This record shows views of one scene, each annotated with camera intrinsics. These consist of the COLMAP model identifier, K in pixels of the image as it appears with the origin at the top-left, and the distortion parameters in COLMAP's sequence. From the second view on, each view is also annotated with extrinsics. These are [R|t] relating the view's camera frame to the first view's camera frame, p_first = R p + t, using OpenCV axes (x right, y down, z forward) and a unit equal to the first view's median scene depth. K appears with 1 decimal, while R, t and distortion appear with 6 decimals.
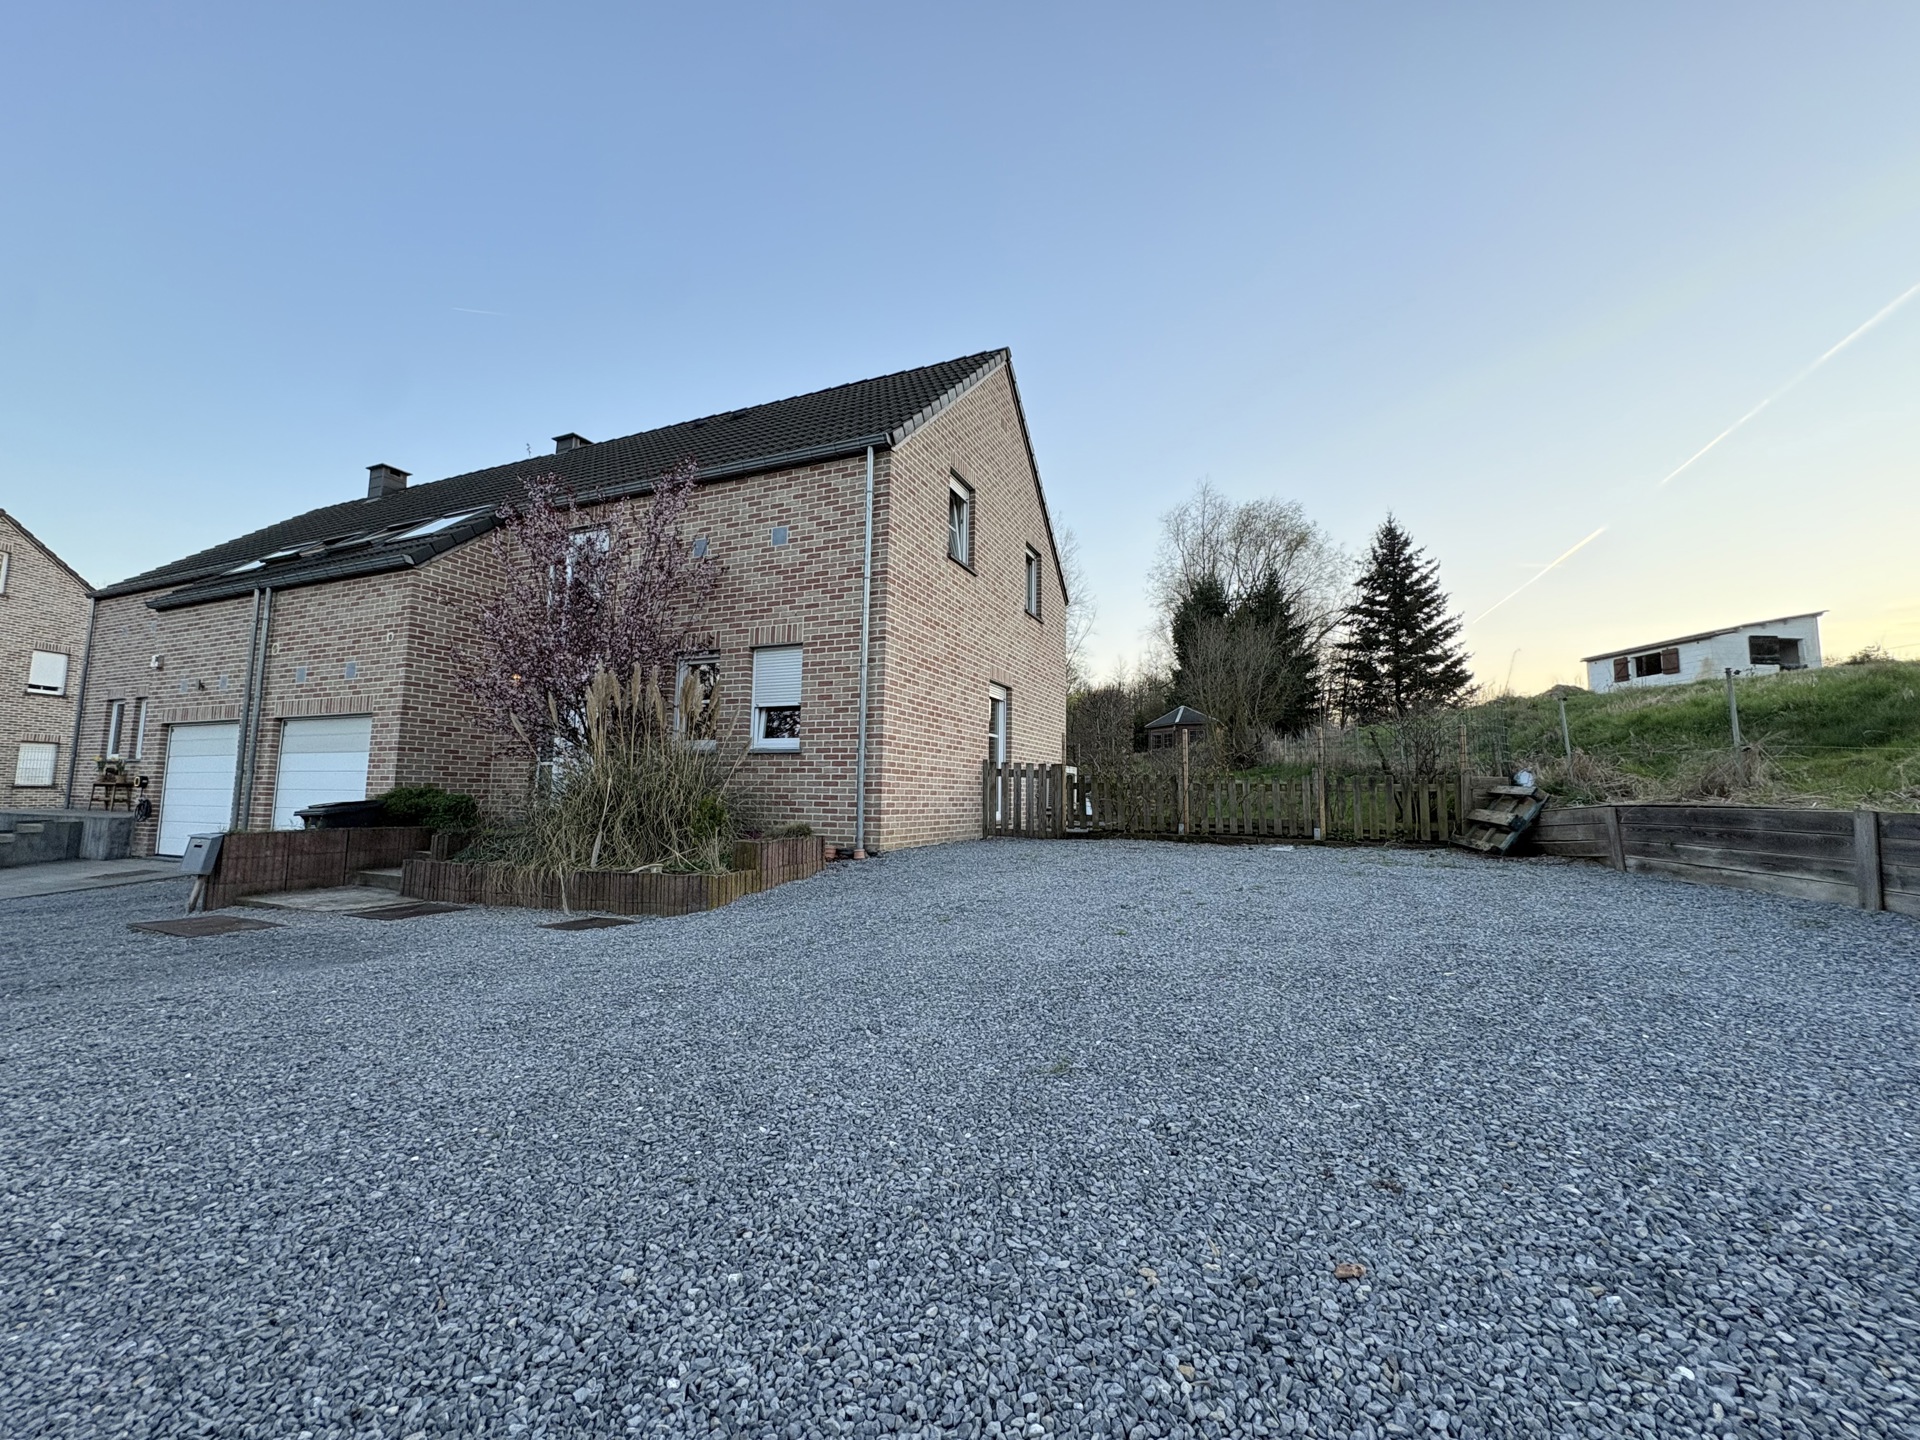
lens RADIAL K [[765.4, 0, 965.3], [0, 765.4, 717.7], [0, 0, 1]] dist [-0.005813, -0.000246]
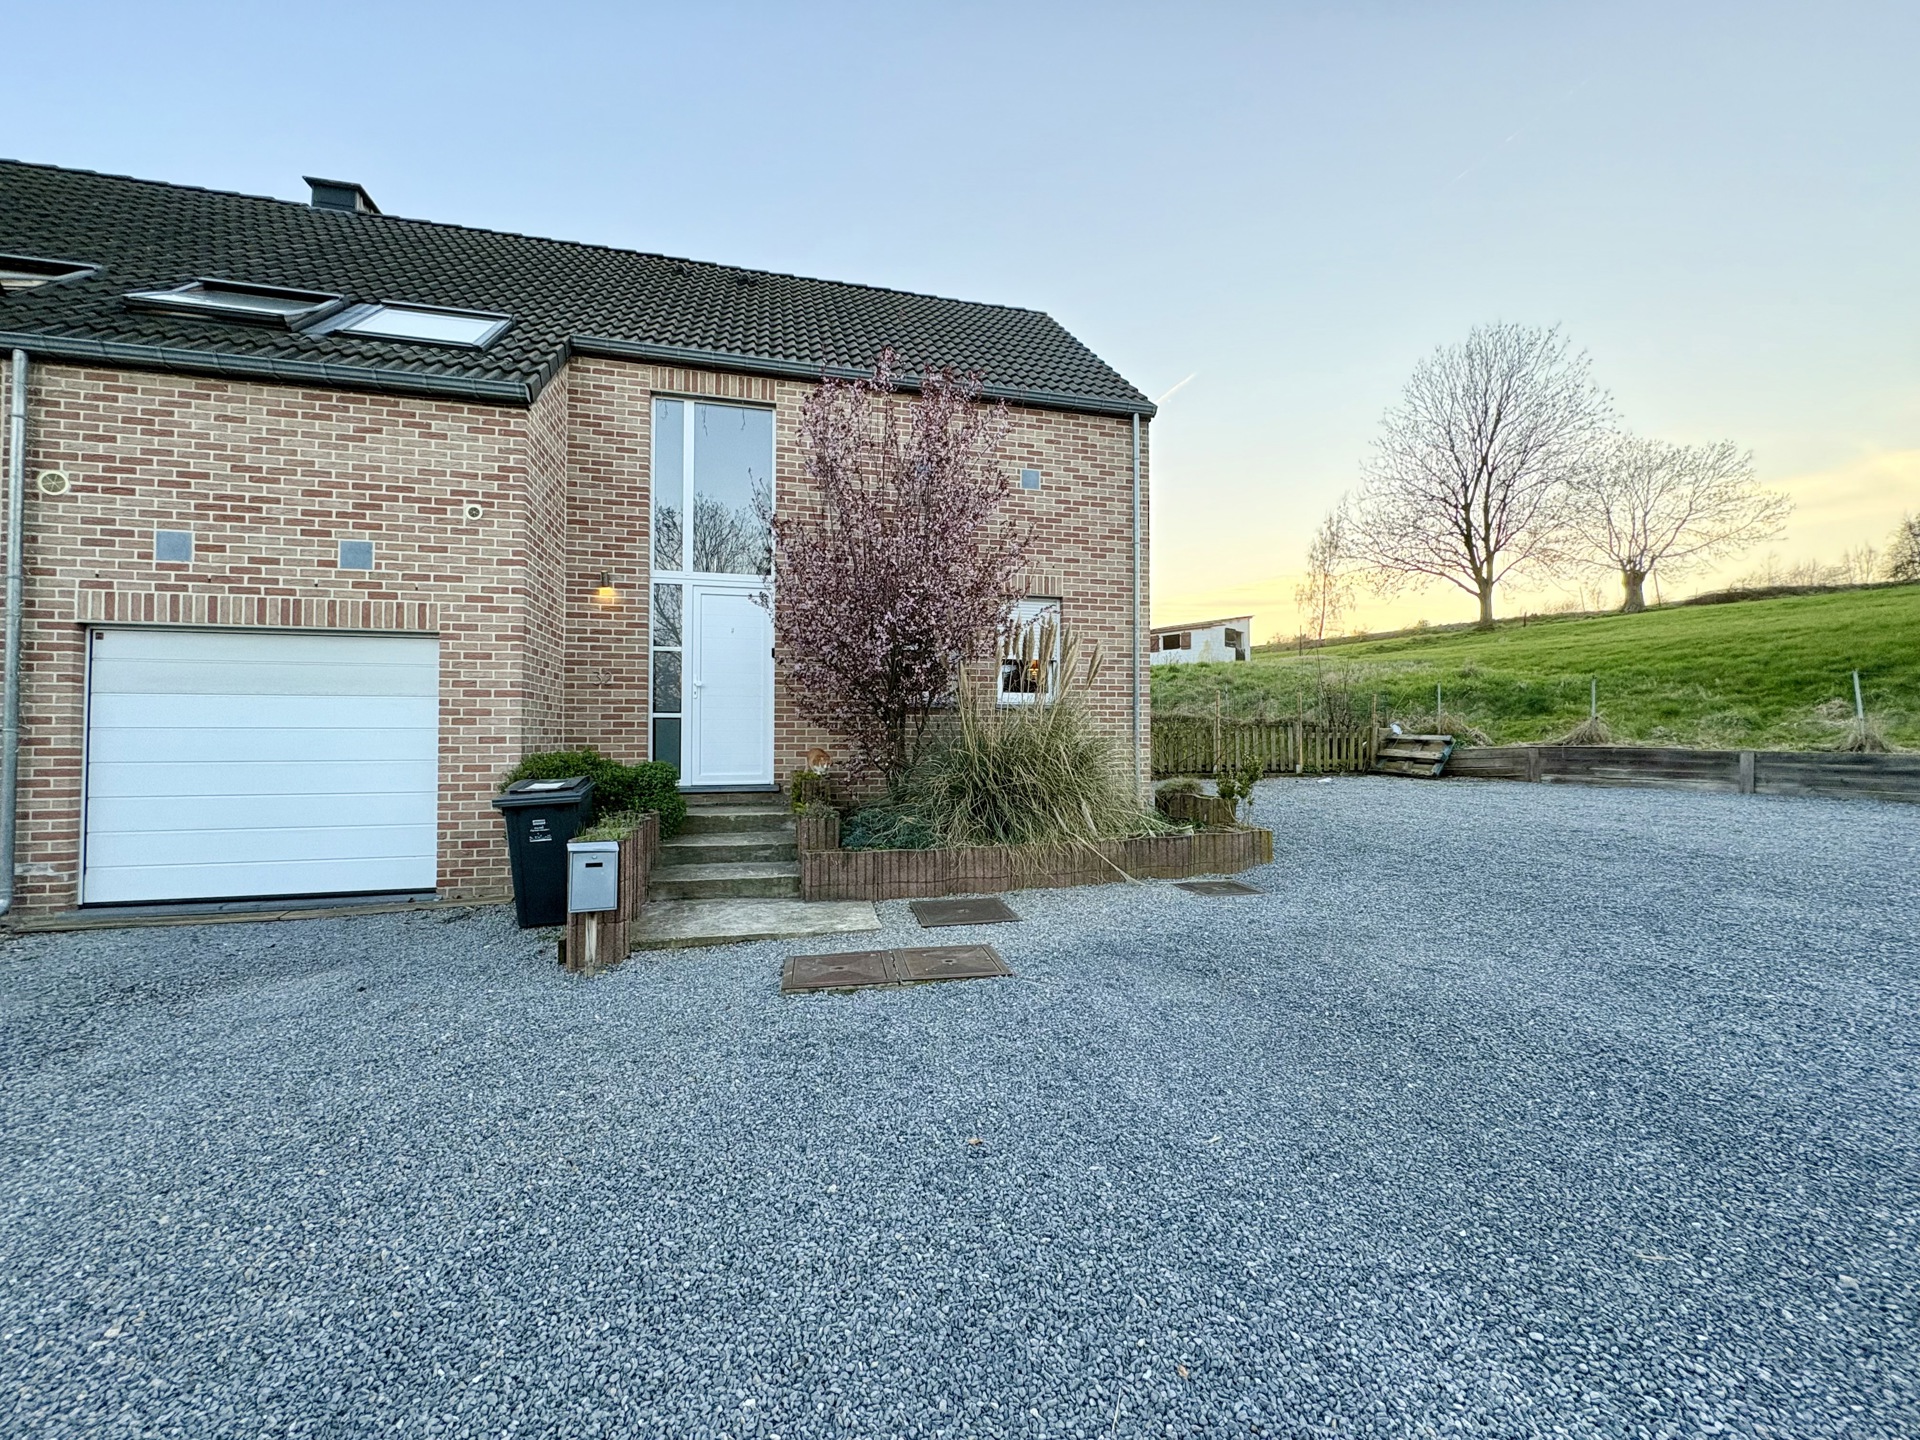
lens RADIAL K [[765.4, 0, 966.0], [0, 765.4, 724.4], [0, 0, 1]] dist [-0.005813, -0.000246]
pose [[0.789802, -0.003632, 0.613351, -0.904840], [-0.052458, 0.995919, 0.073447, -0.000339], [-0.611114, -0.090184, 0.786388, 0.281151]]
